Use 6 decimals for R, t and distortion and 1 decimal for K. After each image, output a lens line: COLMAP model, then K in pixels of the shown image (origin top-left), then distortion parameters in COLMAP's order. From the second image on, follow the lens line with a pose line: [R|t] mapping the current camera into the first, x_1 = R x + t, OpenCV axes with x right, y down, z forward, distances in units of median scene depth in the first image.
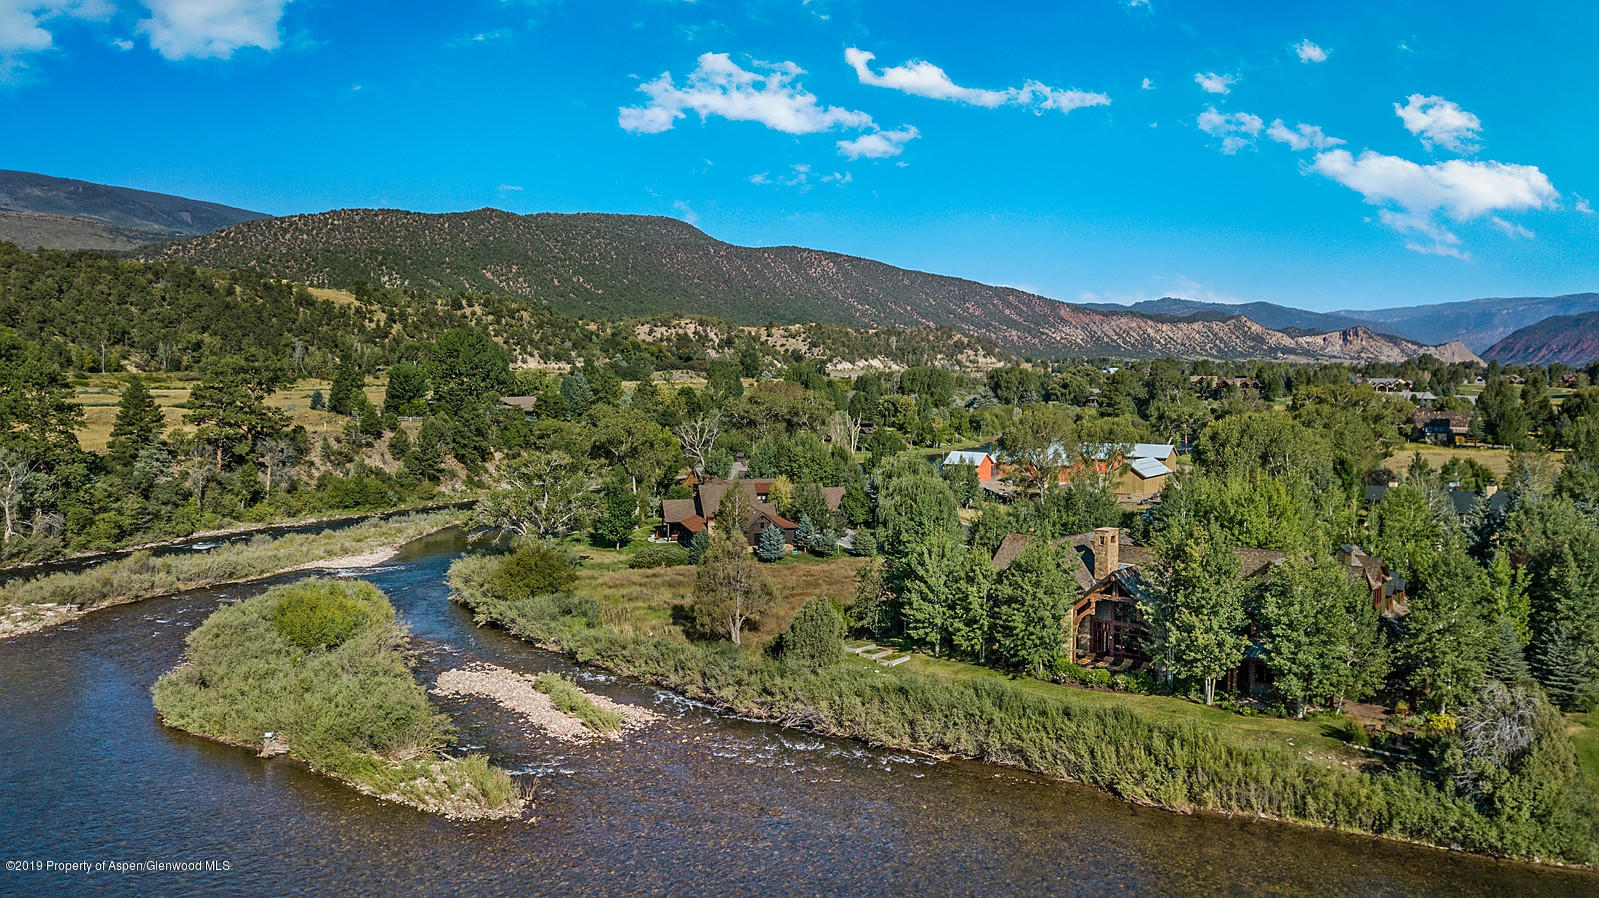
lens RADIAL K [[1171.8, 0, 799.5], [0, 1171.8, 449.0], [0, 0, 1]] dist [0.097384, -0.245161]
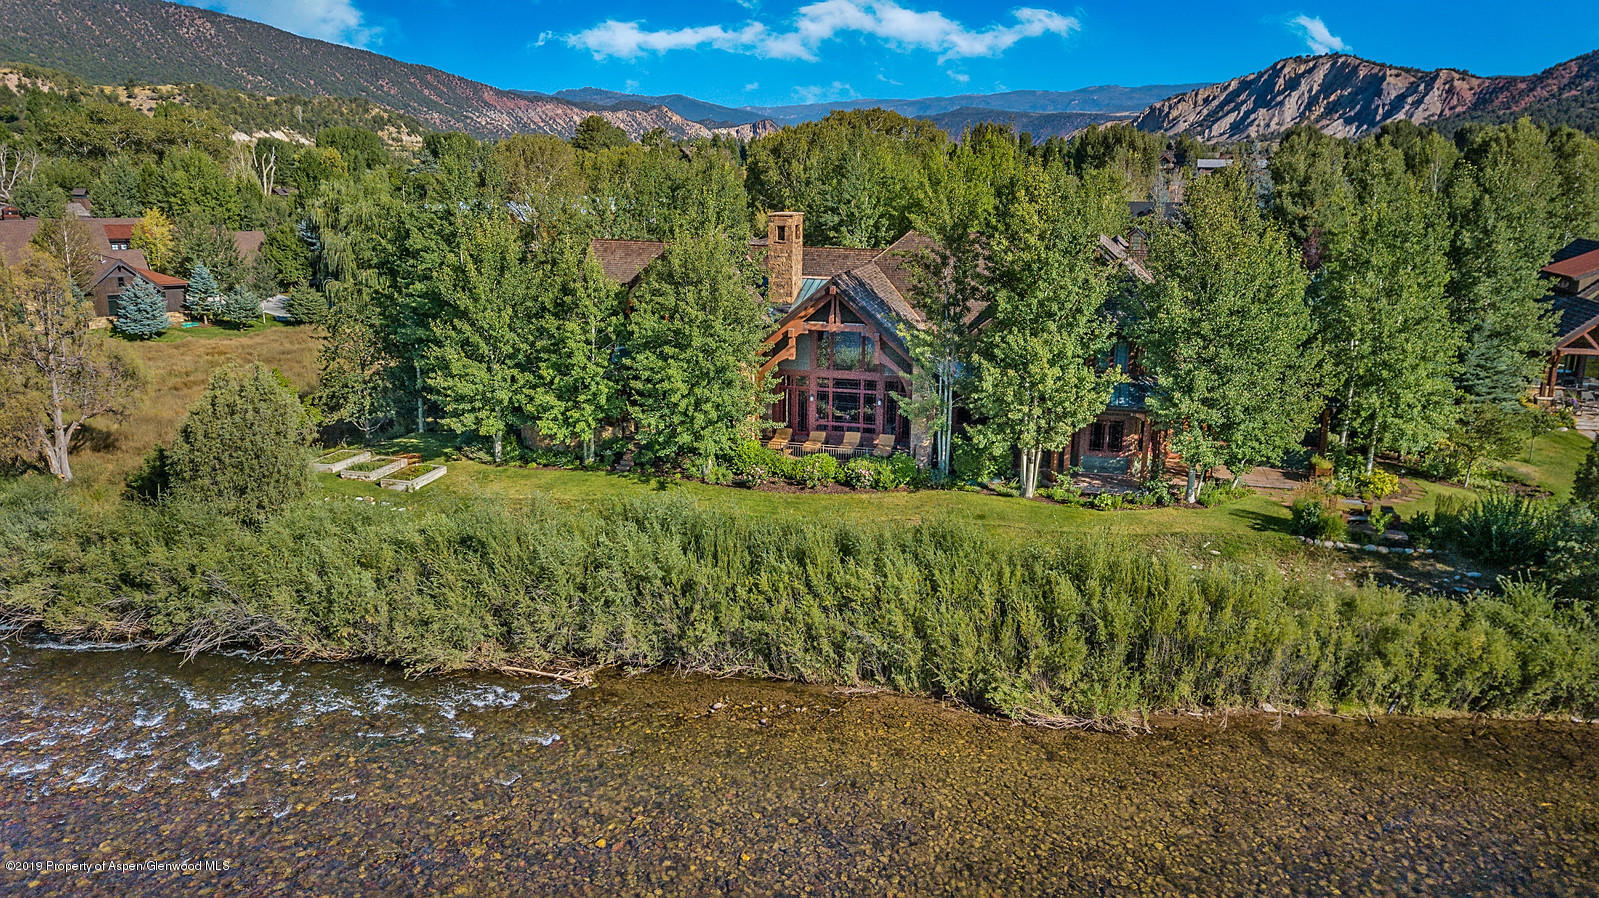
lens RADIAL K [[1176.7, 0, 799.5], [0, 1176.7, 449.0], [0, 0, 1]] dist [0.030341, 0.000396]
pose [[0.892465, -0.095744, 0.440839, 0.003315], [0.017613, 0.983868, 0.178026, 0.081305], [-0.450772, -0.151117, 0.879754, 0.491613]]
